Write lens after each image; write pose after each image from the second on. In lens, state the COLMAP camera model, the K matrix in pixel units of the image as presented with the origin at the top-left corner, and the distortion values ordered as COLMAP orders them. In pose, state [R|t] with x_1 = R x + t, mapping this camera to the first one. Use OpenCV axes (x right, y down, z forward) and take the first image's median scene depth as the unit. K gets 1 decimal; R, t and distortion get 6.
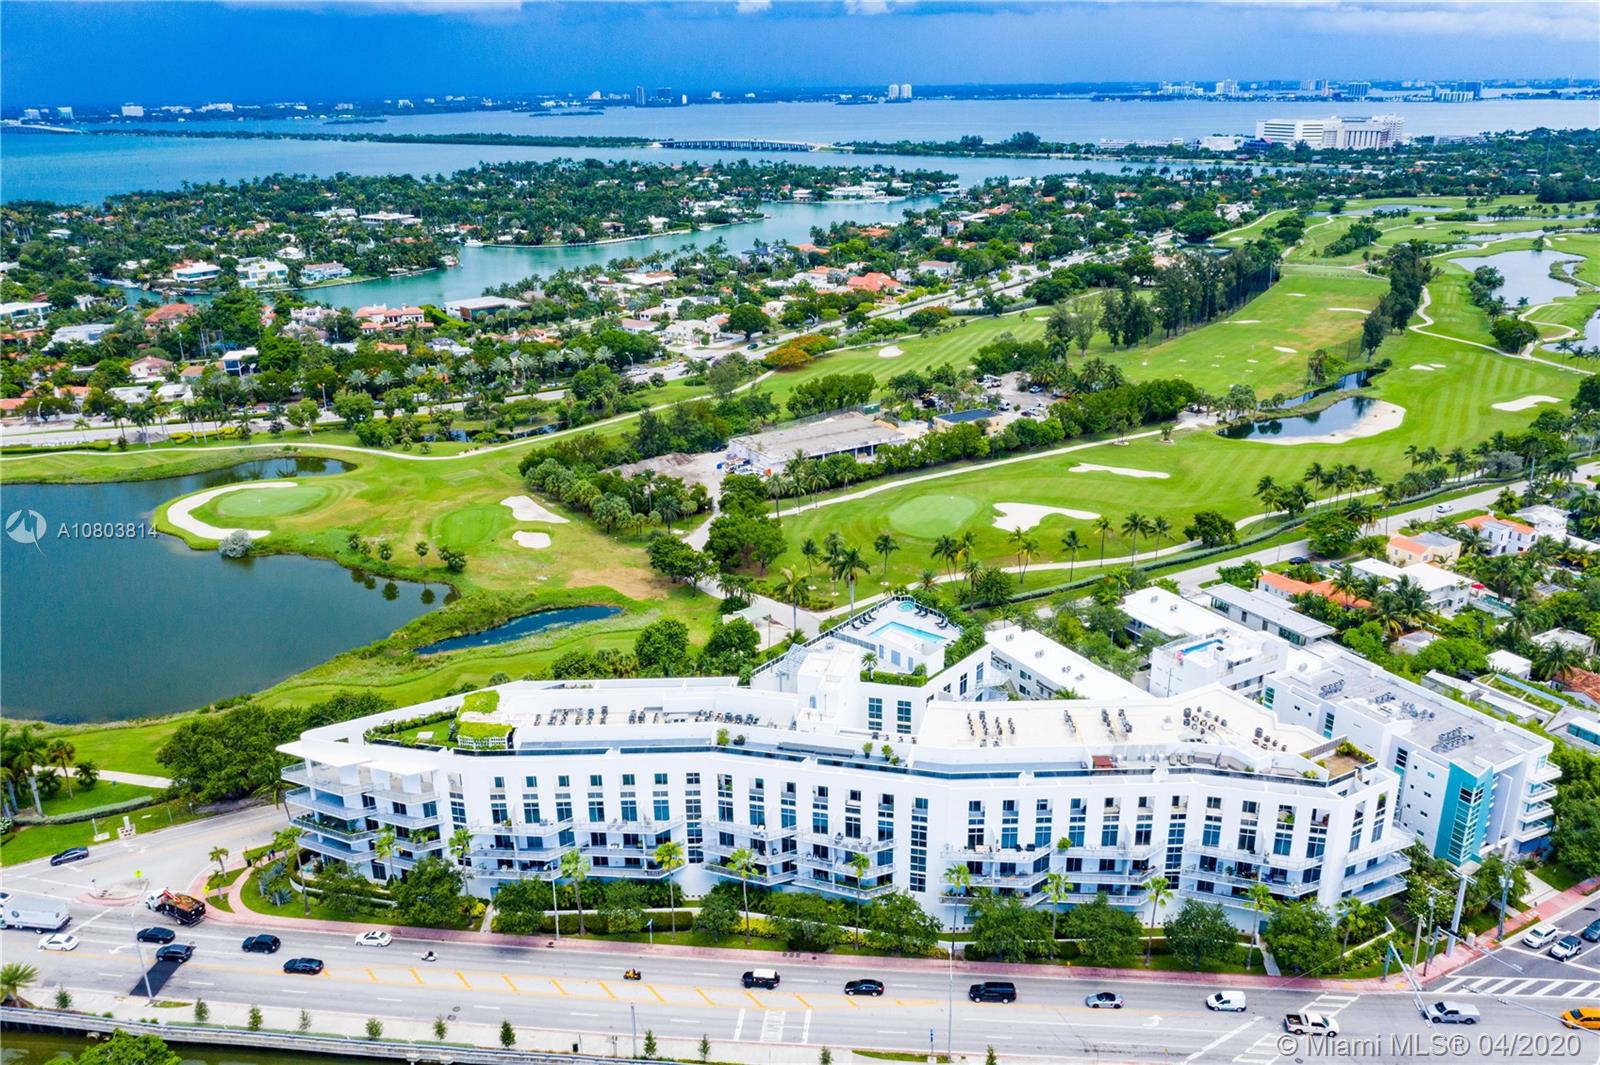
lens RADIAL K [[1261.9, 0, 790.7], [0, 1261.9, 523.4], [0, 0, 1]] dist [-0.023044, 0.008271]
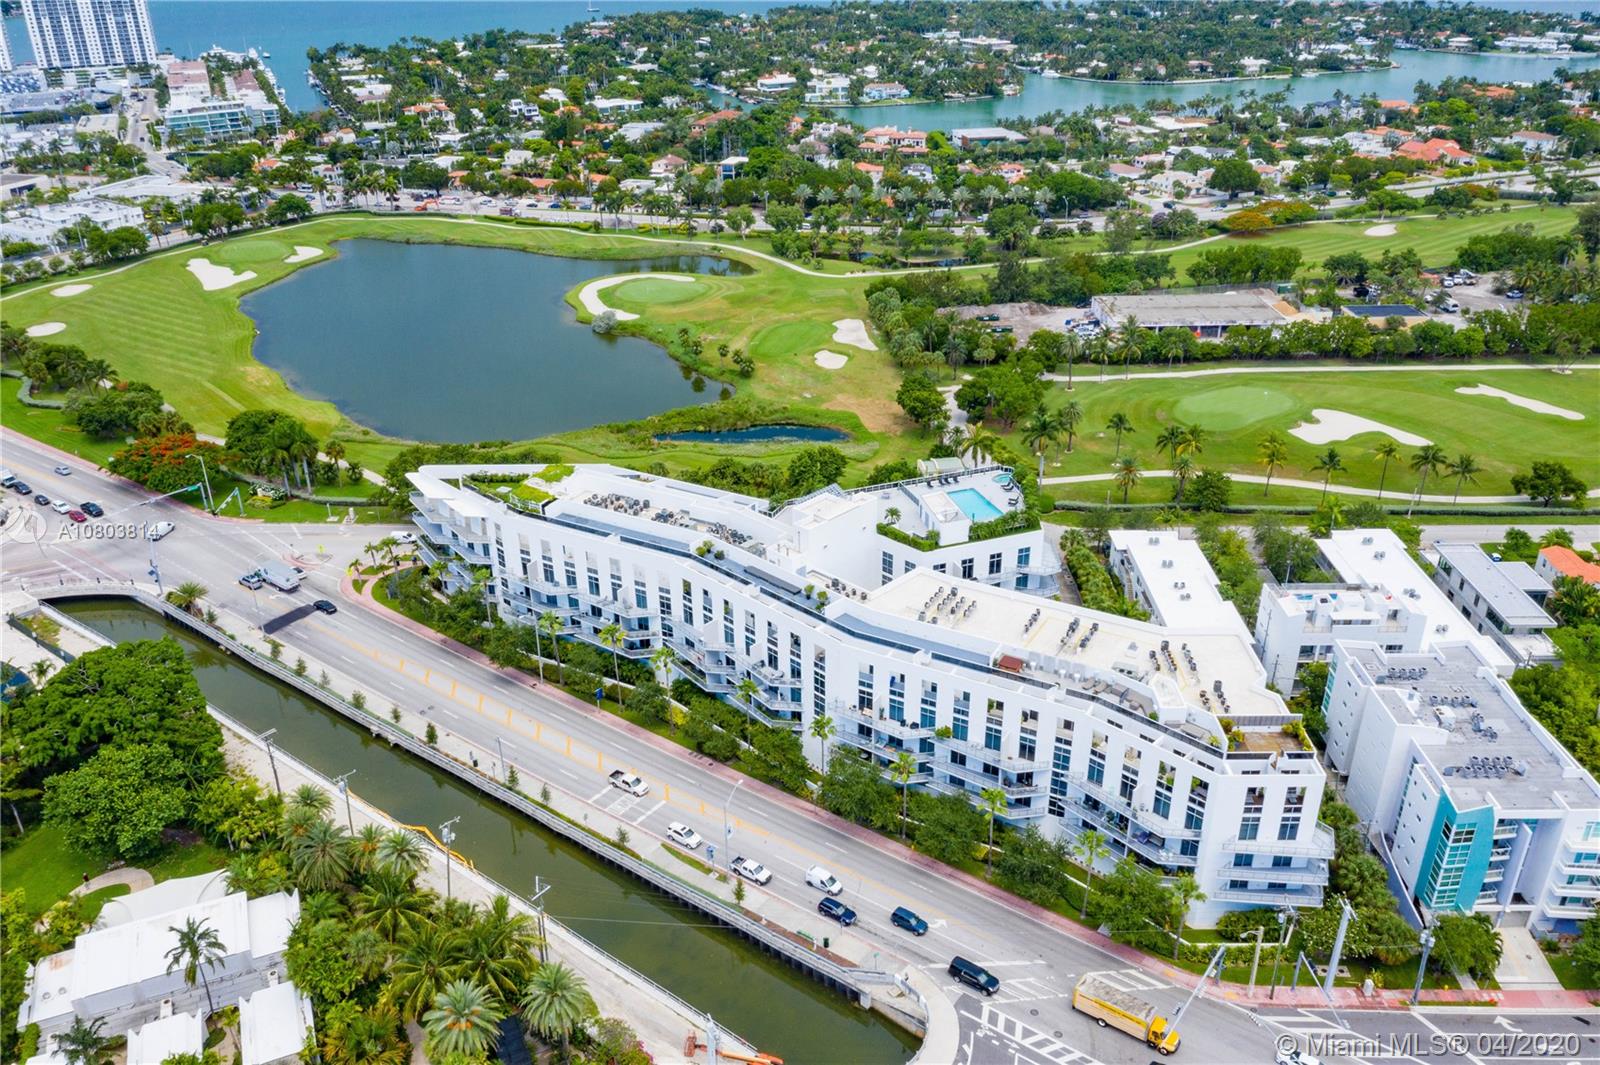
lens RADIAL K [[1261.9, 0, 790.7], [0, 1261.9, 523.4], [0, 0, 1]] dist [-0.023044, 0.008271]
pose [[0.864126, 0.223363, -0.450995, 0.326653], [-0.166650, 0.972556, 0.162366, -0.024142], [0.474884, -0.065147, 0.877634, 0.068023]]
